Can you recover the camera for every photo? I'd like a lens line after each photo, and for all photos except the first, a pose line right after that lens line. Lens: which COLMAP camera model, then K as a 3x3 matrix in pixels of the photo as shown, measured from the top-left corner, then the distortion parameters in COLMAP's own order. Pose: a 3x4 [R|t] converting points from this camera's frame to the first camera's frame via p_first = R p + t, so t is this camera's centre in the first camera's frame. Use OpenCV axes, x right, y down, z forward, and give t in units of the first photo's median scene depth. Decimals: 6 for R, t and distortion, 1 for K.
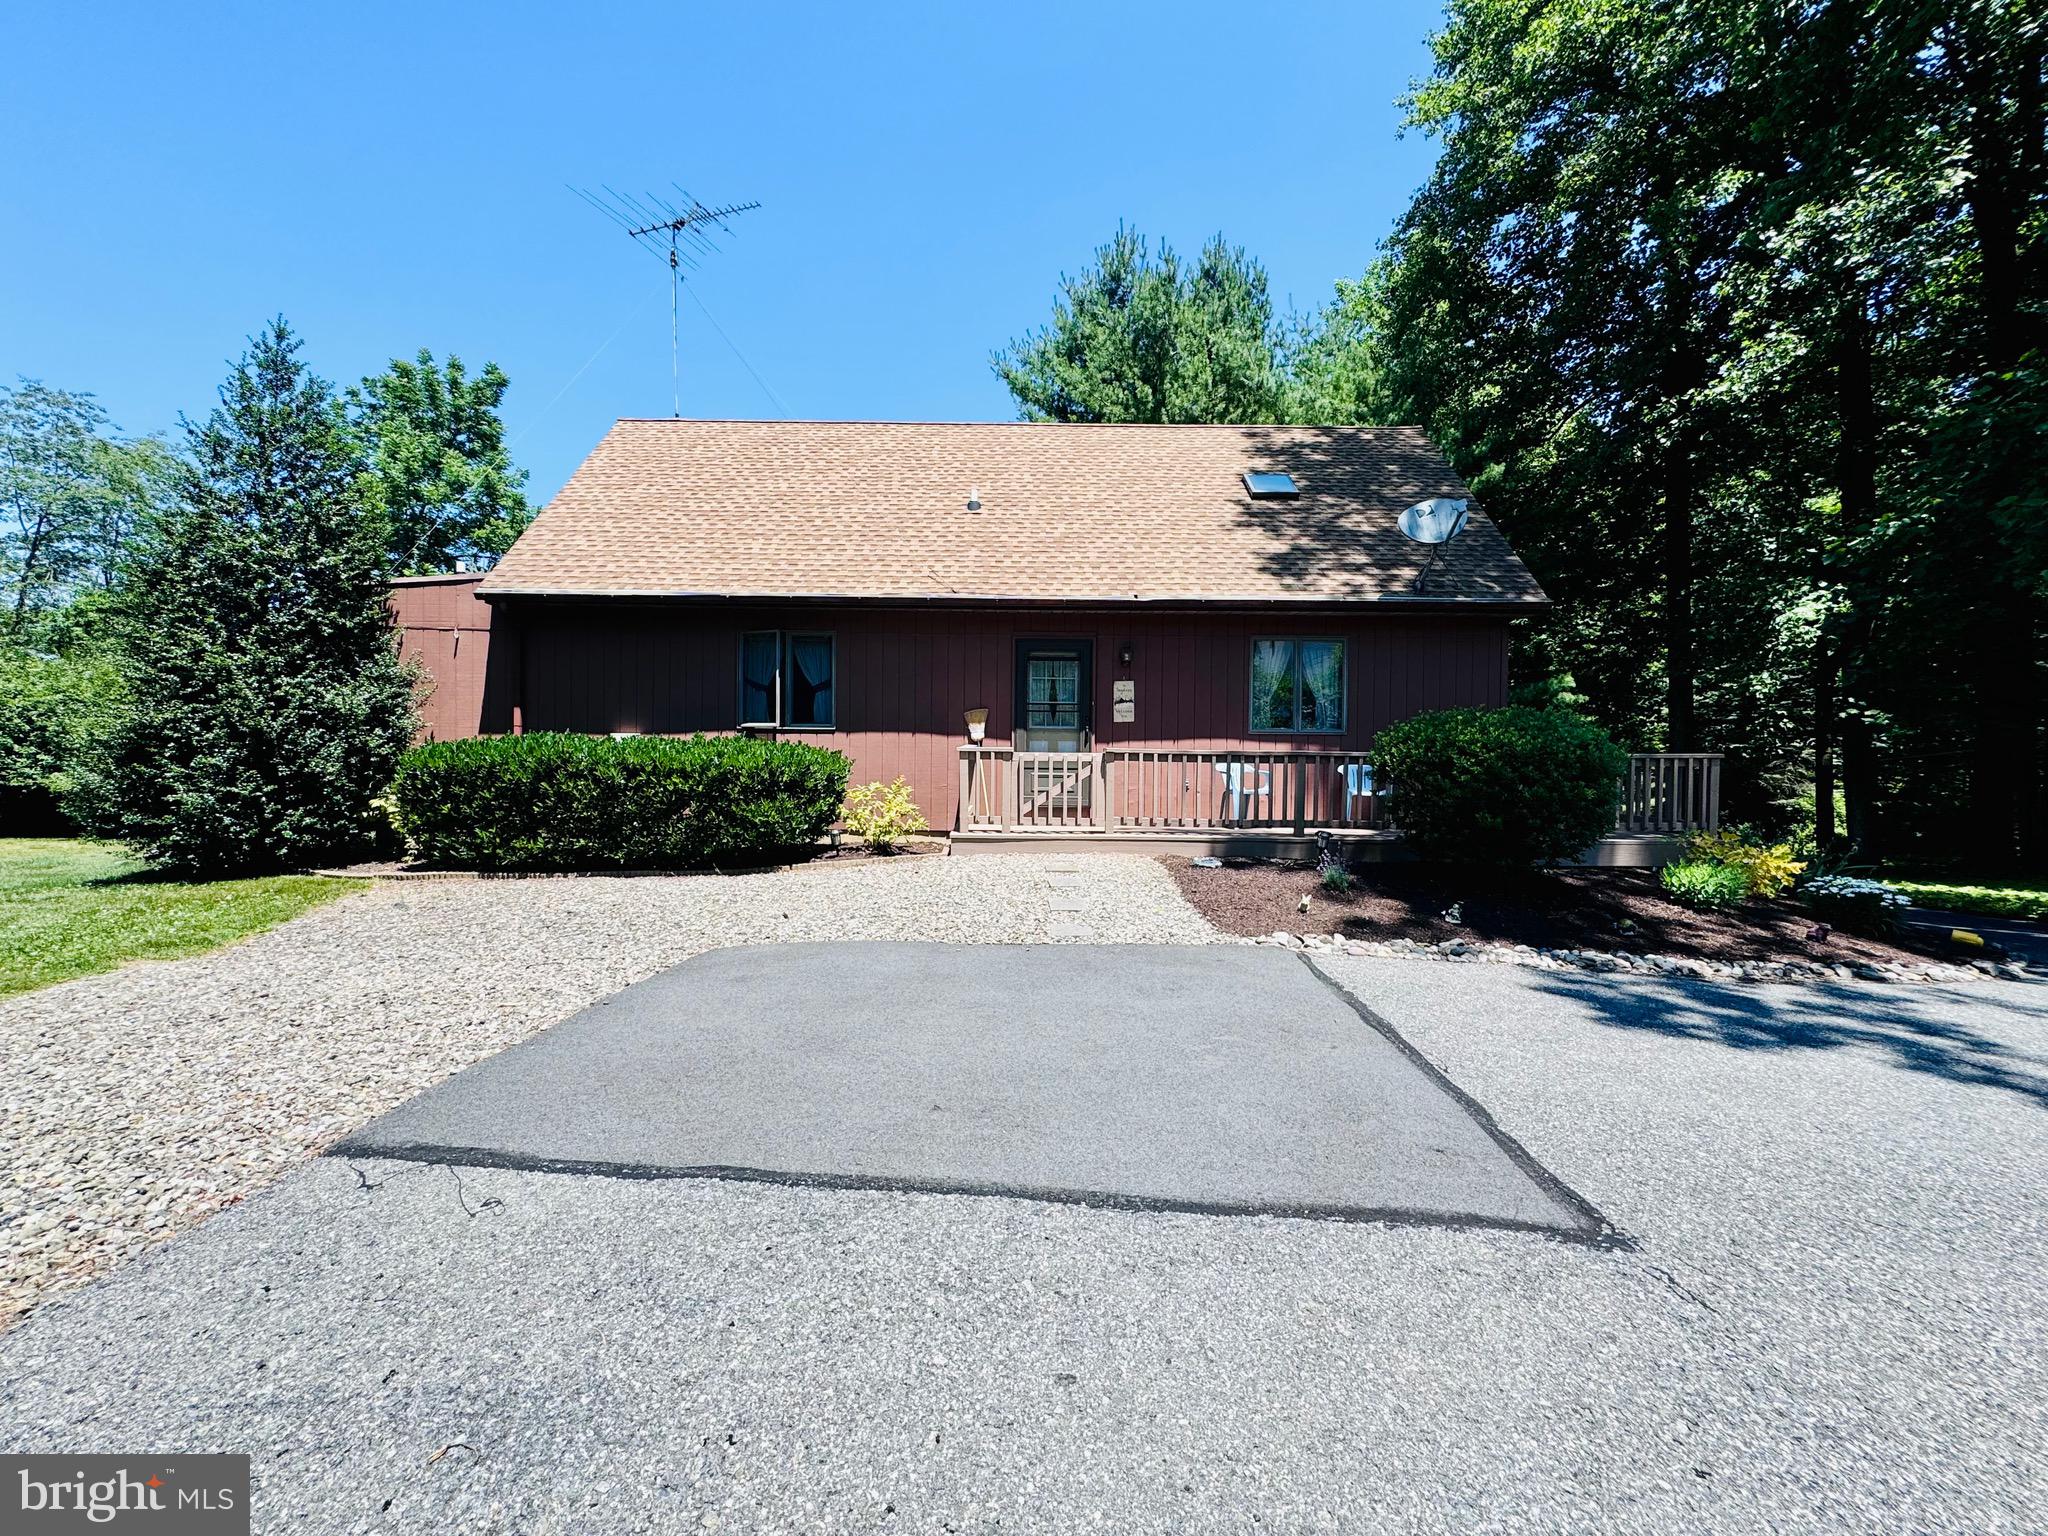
lens RADIAL K [[821.2, 0, 1030.1], [0, 821.2, 759.0], [0, 0, 1]] dist [-0.000204, 0.000428]
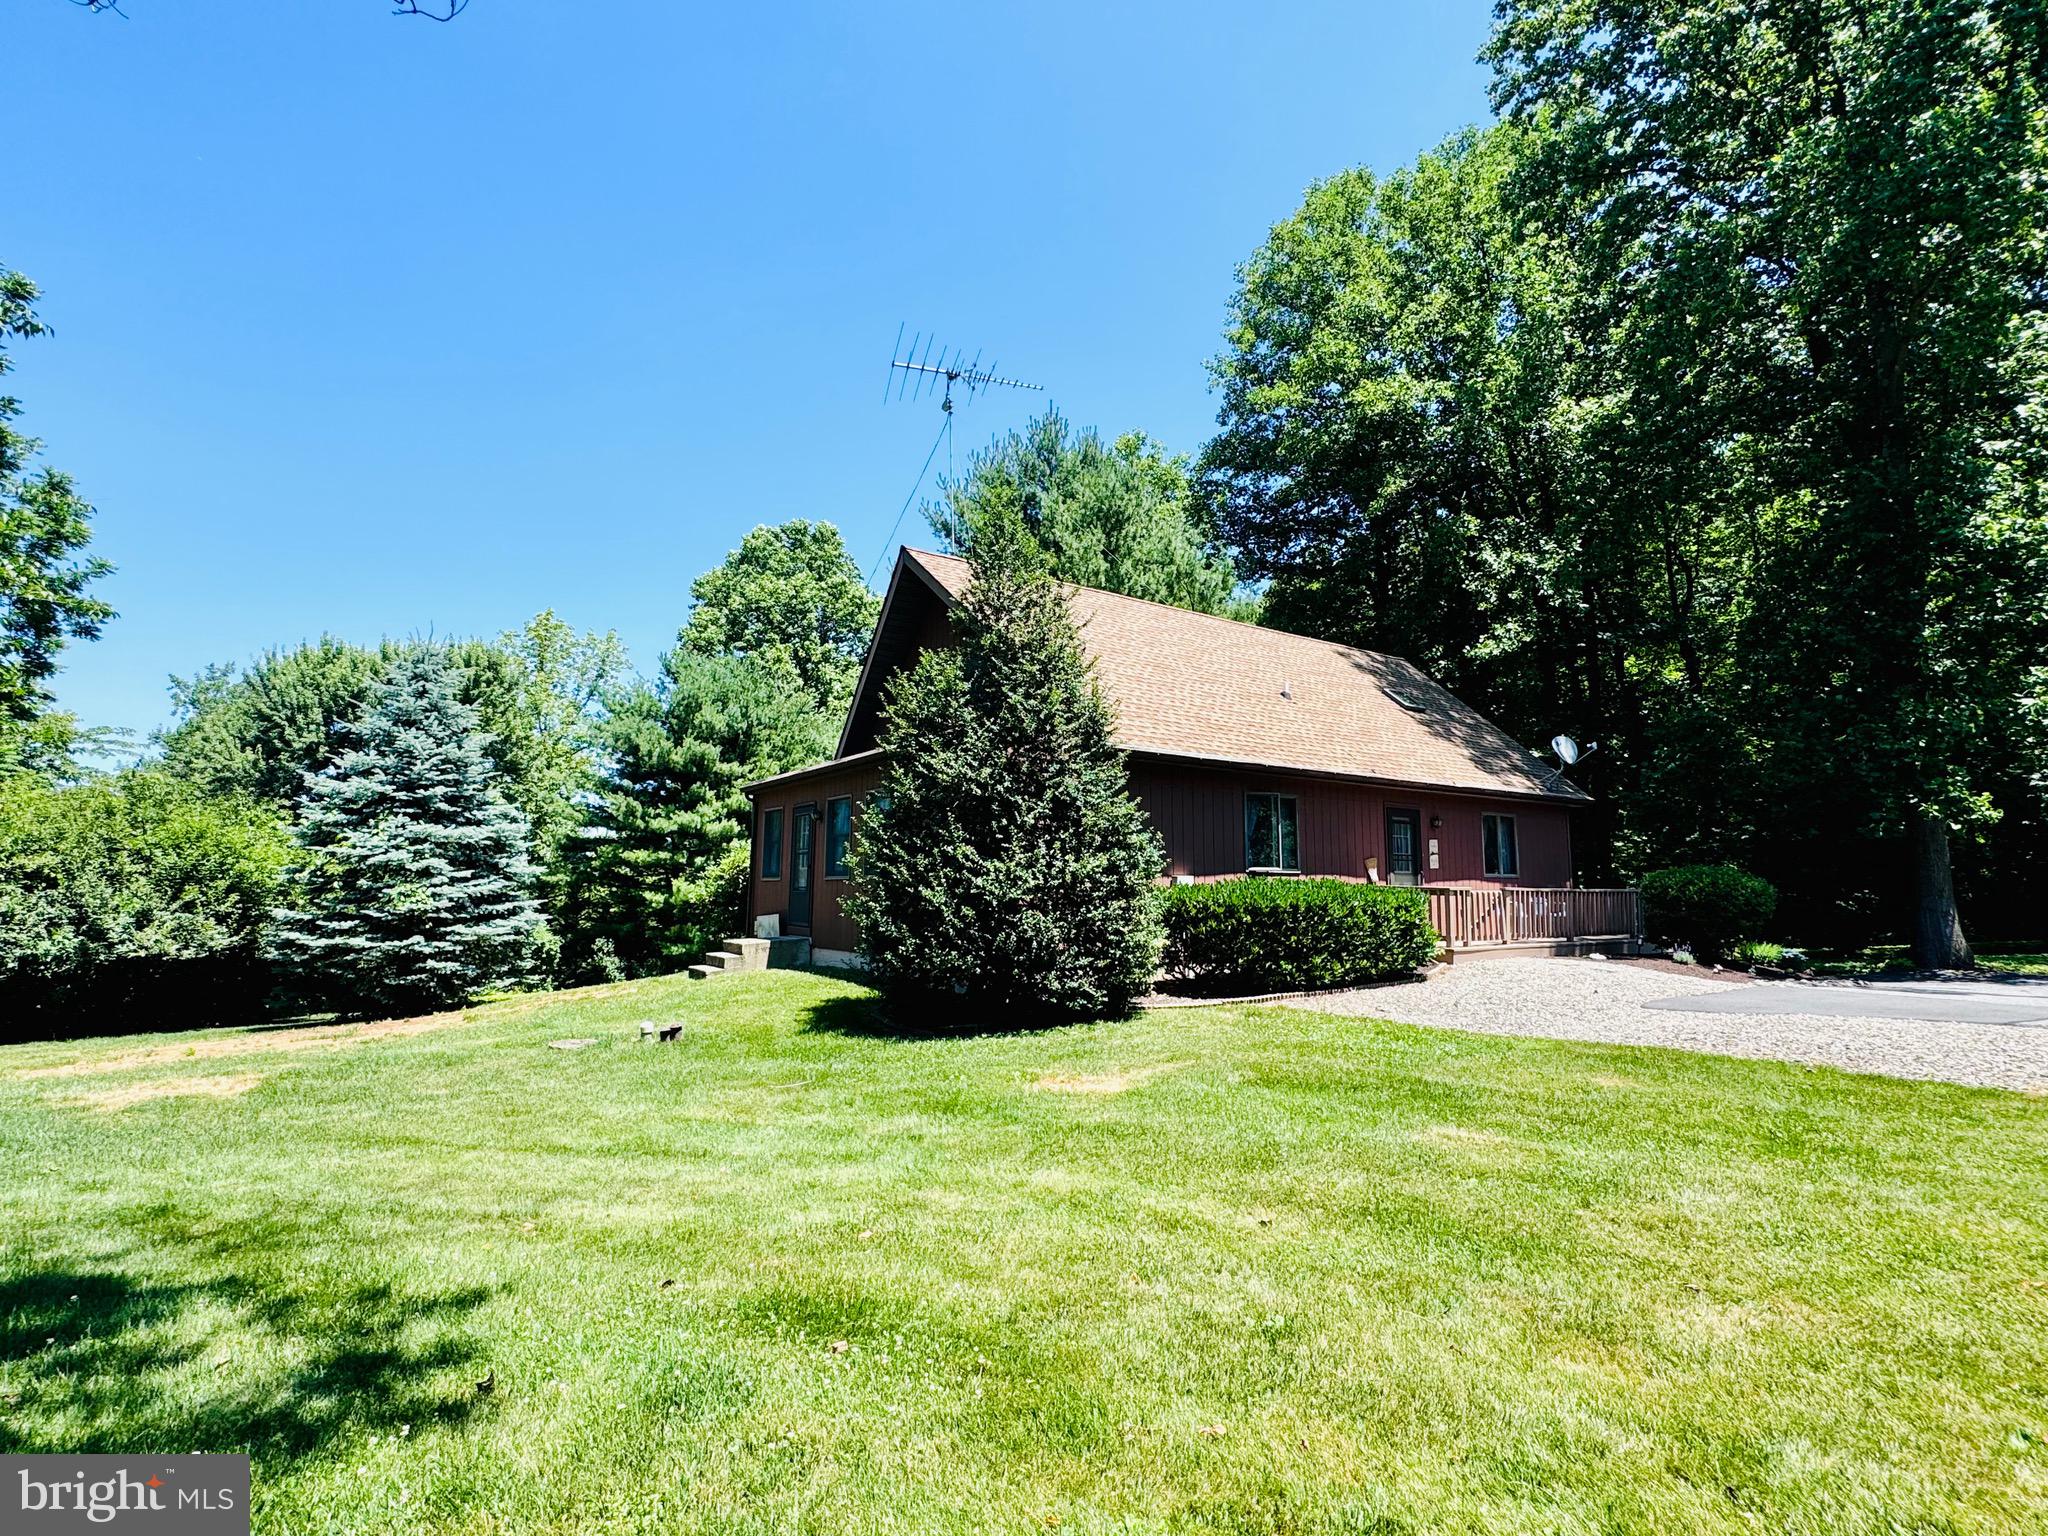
lens RADIAL K [[944.2, 0, 1024.9], [0, 944.2, 763.8], [0, 0, 1]] dist [-0.000117, -0.000429]
pose [[0.822258, 0.067775, 0.565066, -1.450762], [-0.001613, 0.993157, -0.116773, -0.032234], [-0.569113, 0.095106, 0.816740, 0.022850]]
